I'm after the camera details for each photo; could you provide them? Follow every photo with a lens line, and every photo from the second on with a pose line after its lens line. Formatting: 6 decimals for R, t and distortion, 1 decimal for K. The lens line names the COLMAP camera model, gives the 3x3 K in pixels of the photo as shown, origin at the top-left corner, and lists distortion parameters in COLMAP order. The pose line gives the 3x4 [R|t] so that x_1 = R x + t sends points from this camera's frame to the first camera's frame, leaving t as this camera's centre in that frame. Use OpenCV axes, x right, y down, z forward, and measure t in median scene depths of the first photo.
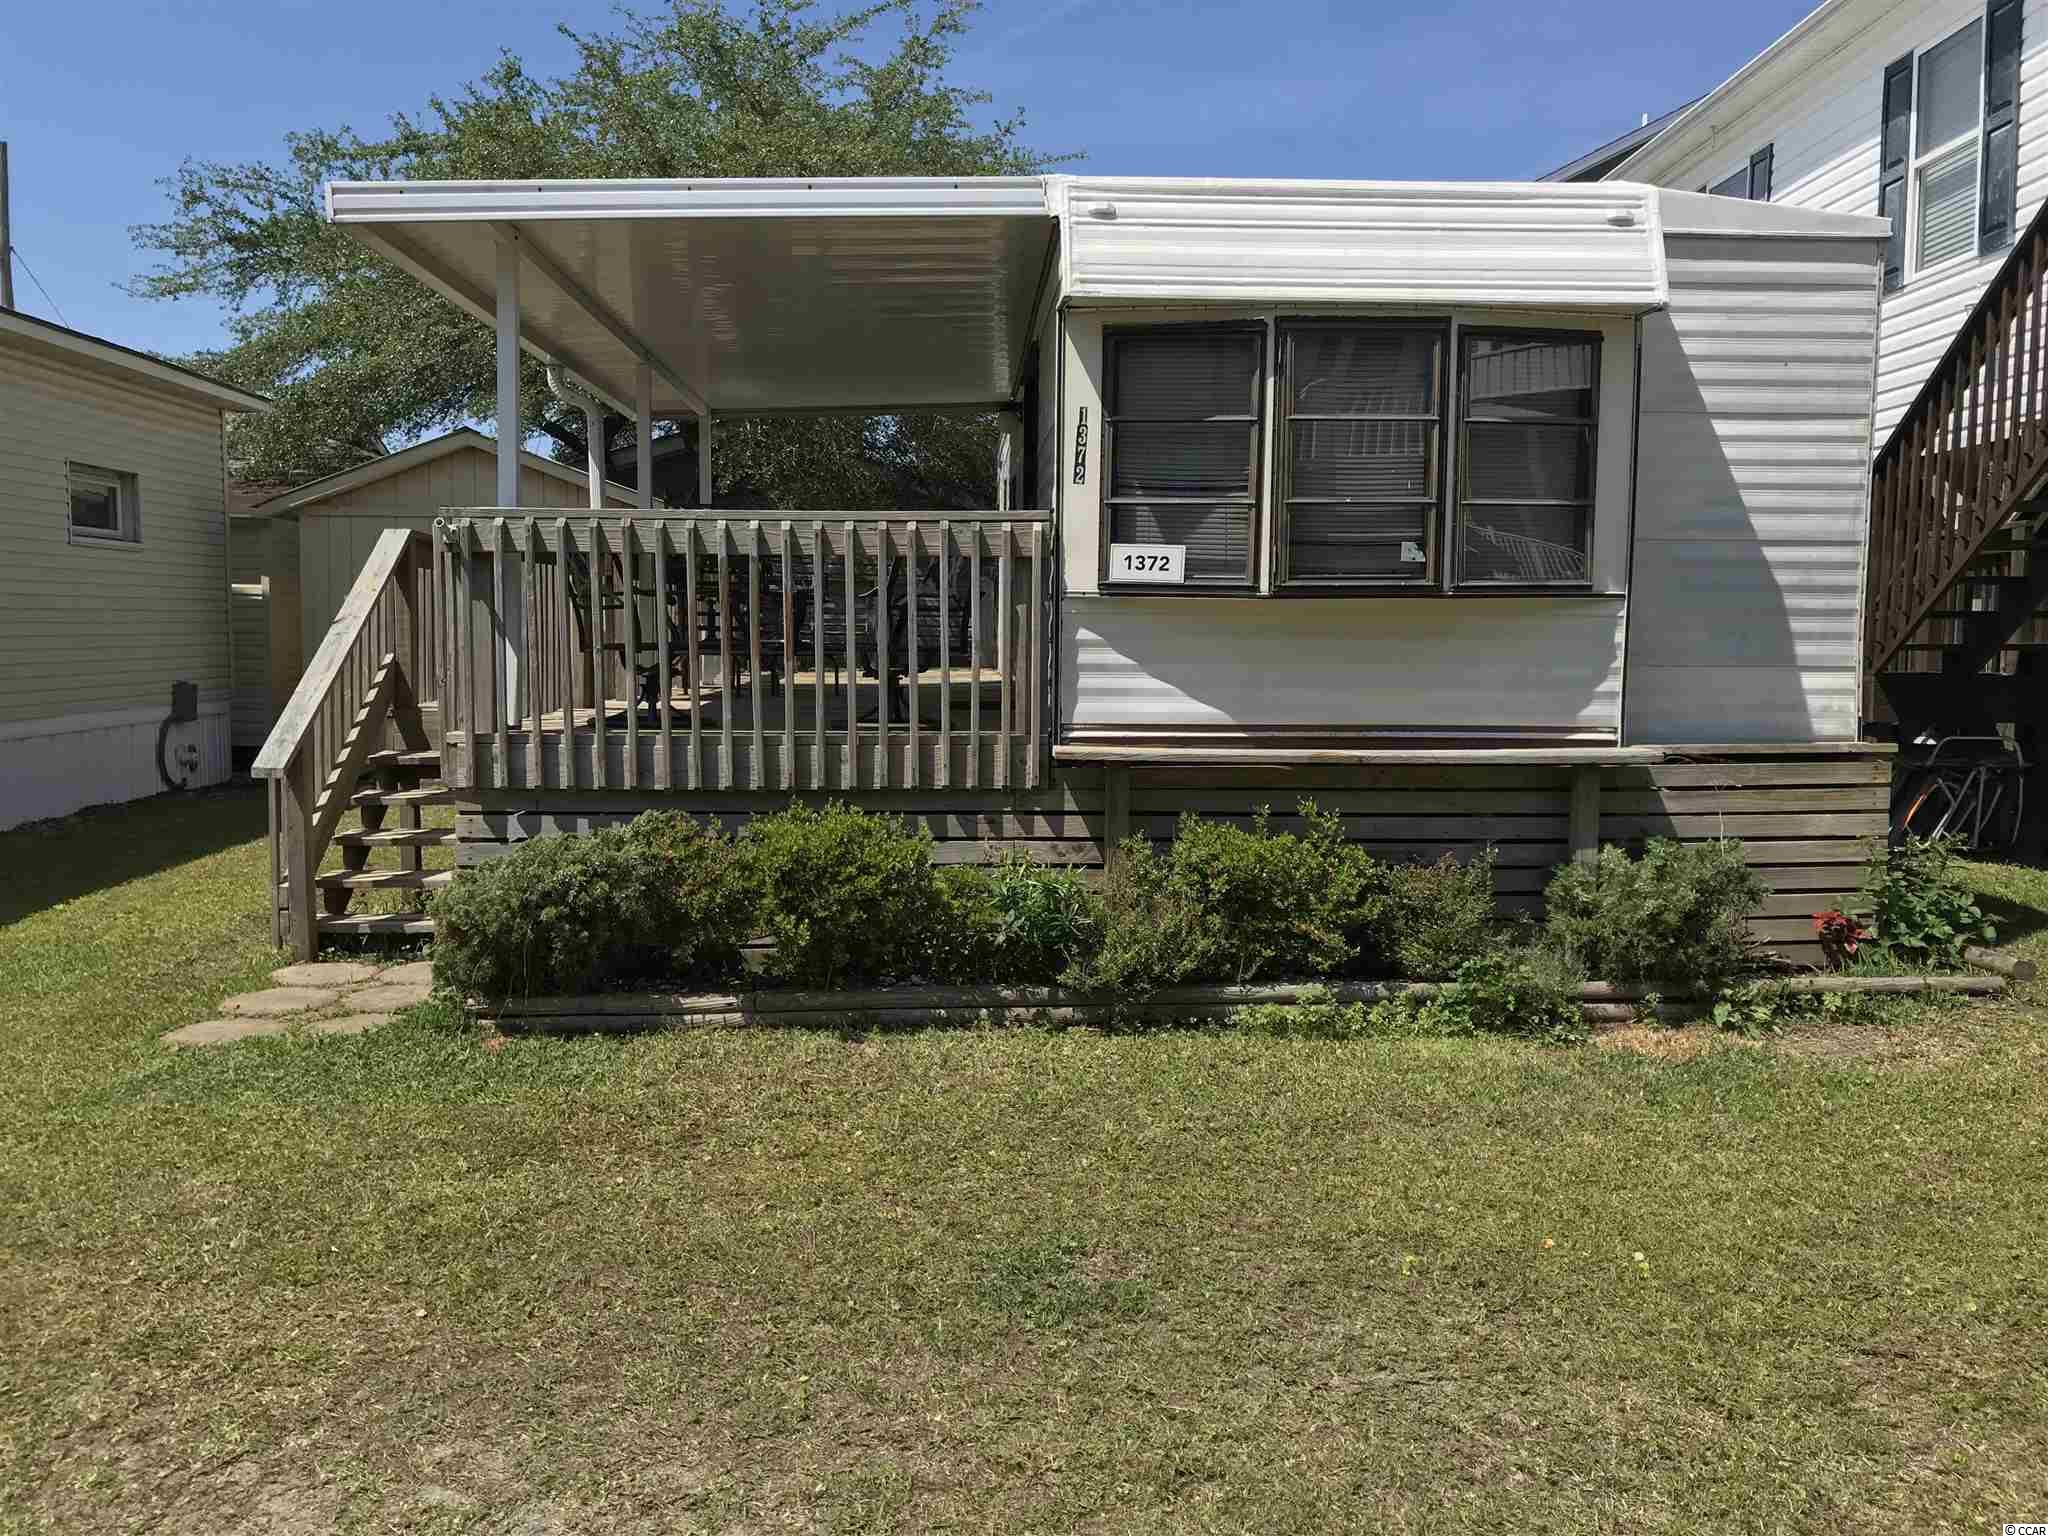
lens RADIAL K [[1641.0, 0, 1016.9], [0, 1641.0, 783.1], [0, 0, 1]] dist [0.004103, 0.011221]
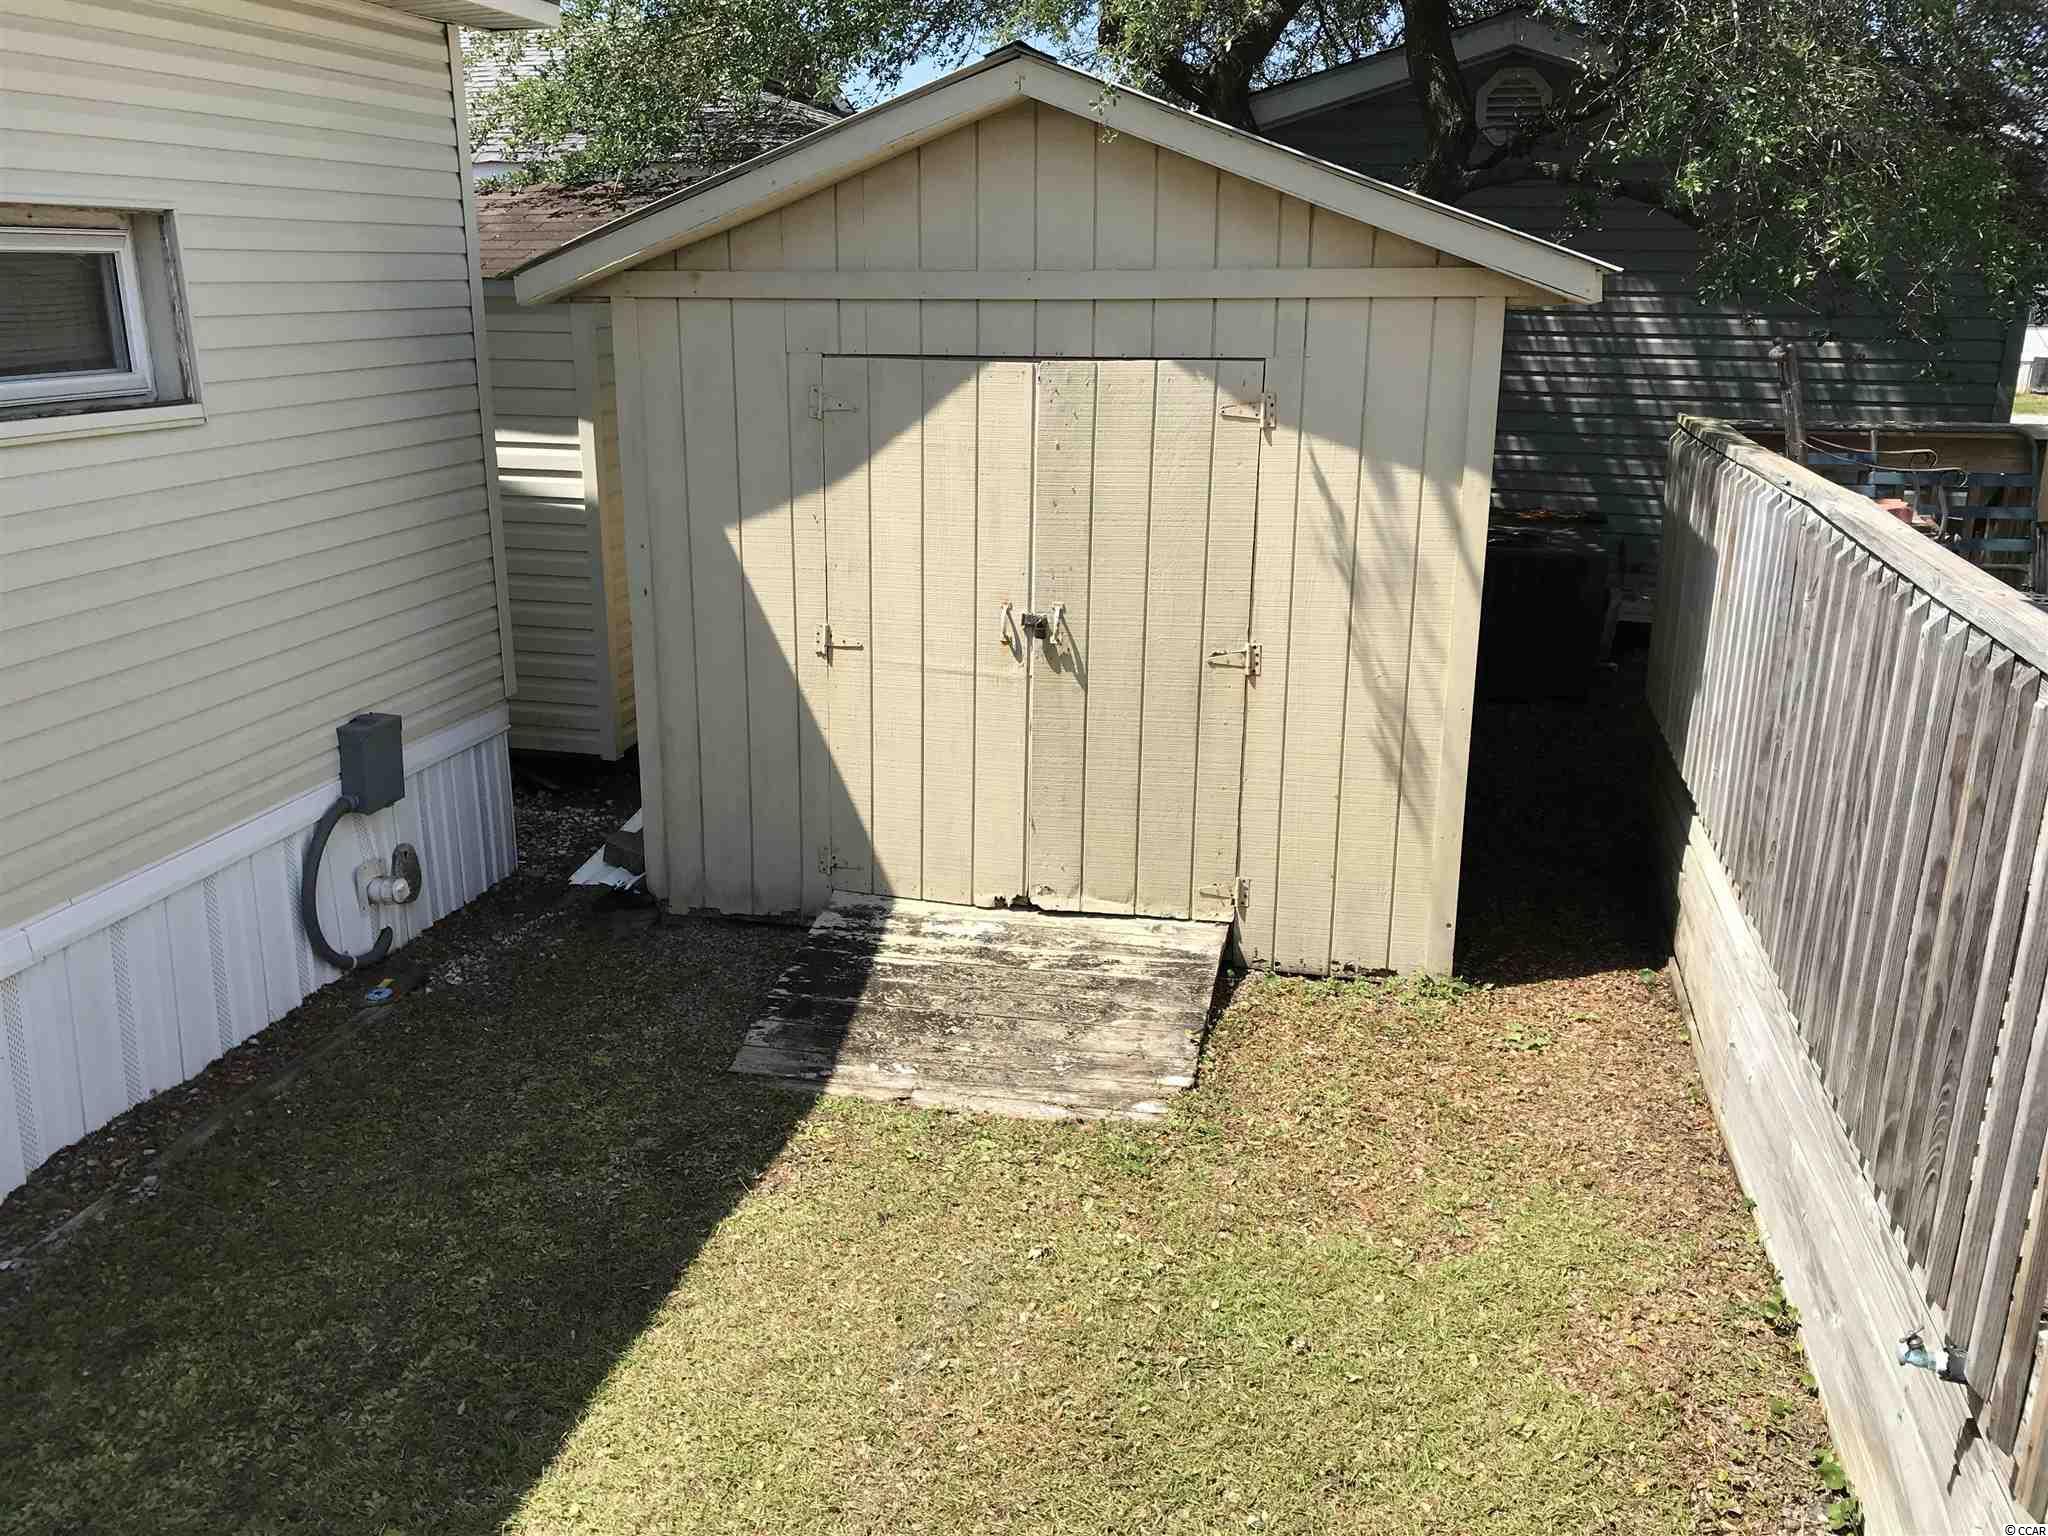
lens RADIAL K [[1634.2, 0, 1024.0], [0, 1634.2, 768.0], [0, 0, 1]] dist [0.013143, -0.004377]
pose [[0.962114, 0.073139, -0.262654, -0.499951], [-0.020685, 0.980152, 0.197163, -0.288475], [0.271861, -0.184261, 0.944531, 1.384825]]
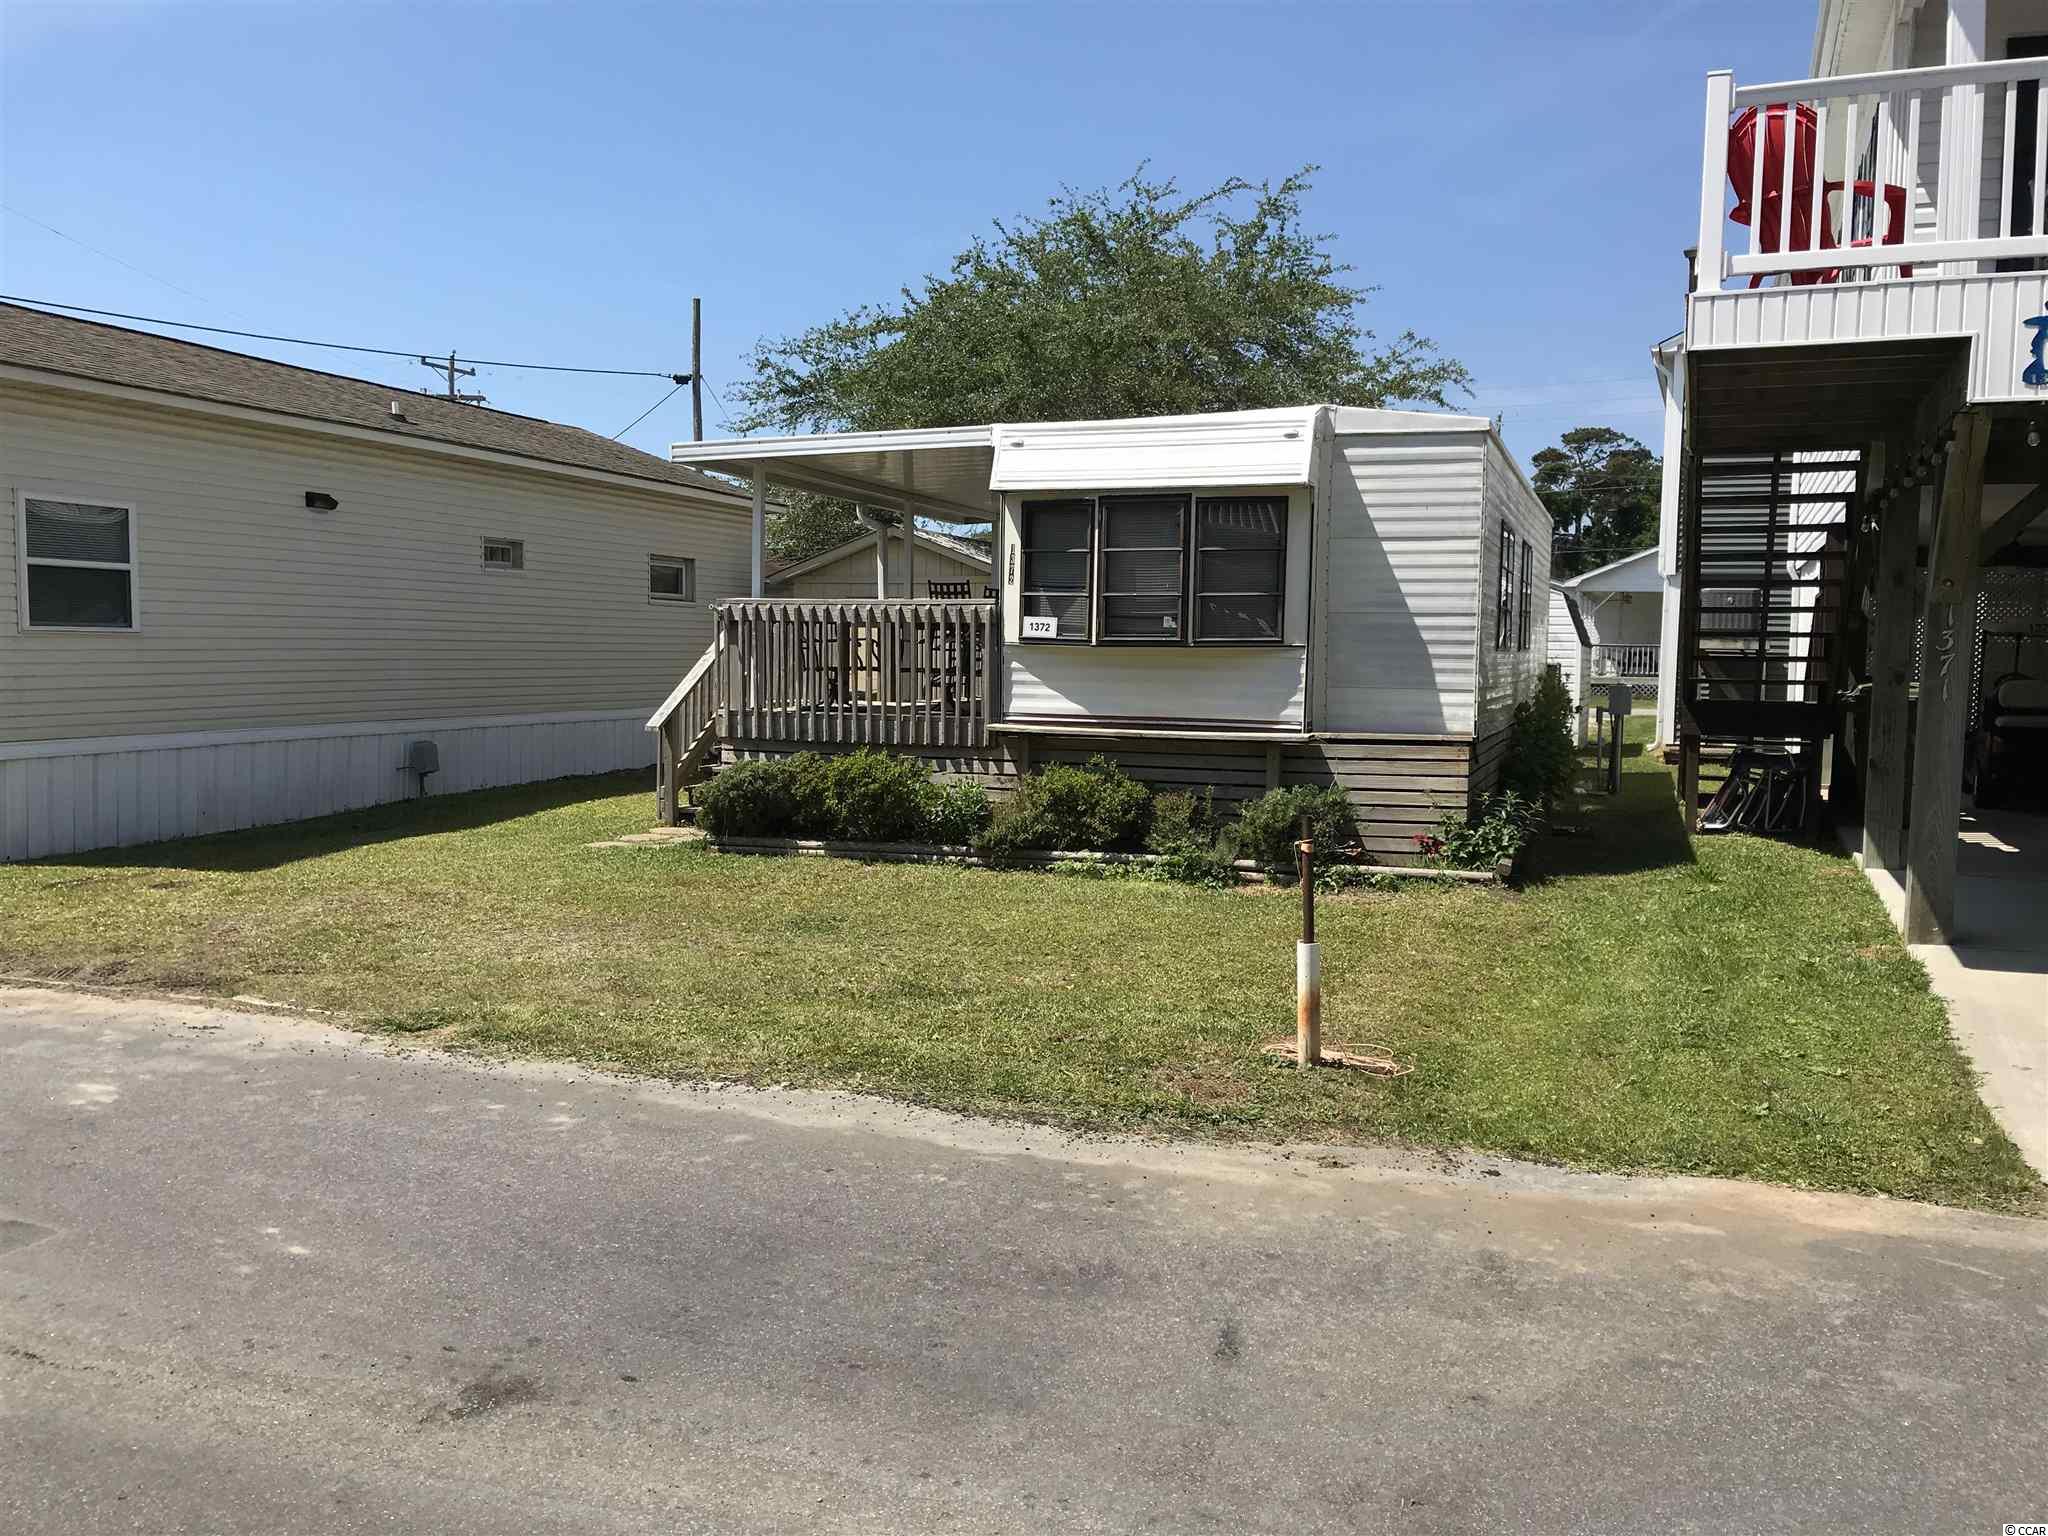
lens RADIAL K [[1658.2, 0, 1030.9], [0, 1658.2, 798.8], [0, 0, 1]] dist [0.065760, 0.001973]
pose [[0.925153, 0.042631, -0.377192, 0.780415], [-0.046741, 0.998906, -0.001744, 0.064467], [0.376705, 0.019244, 0.926133, -0.743242]]
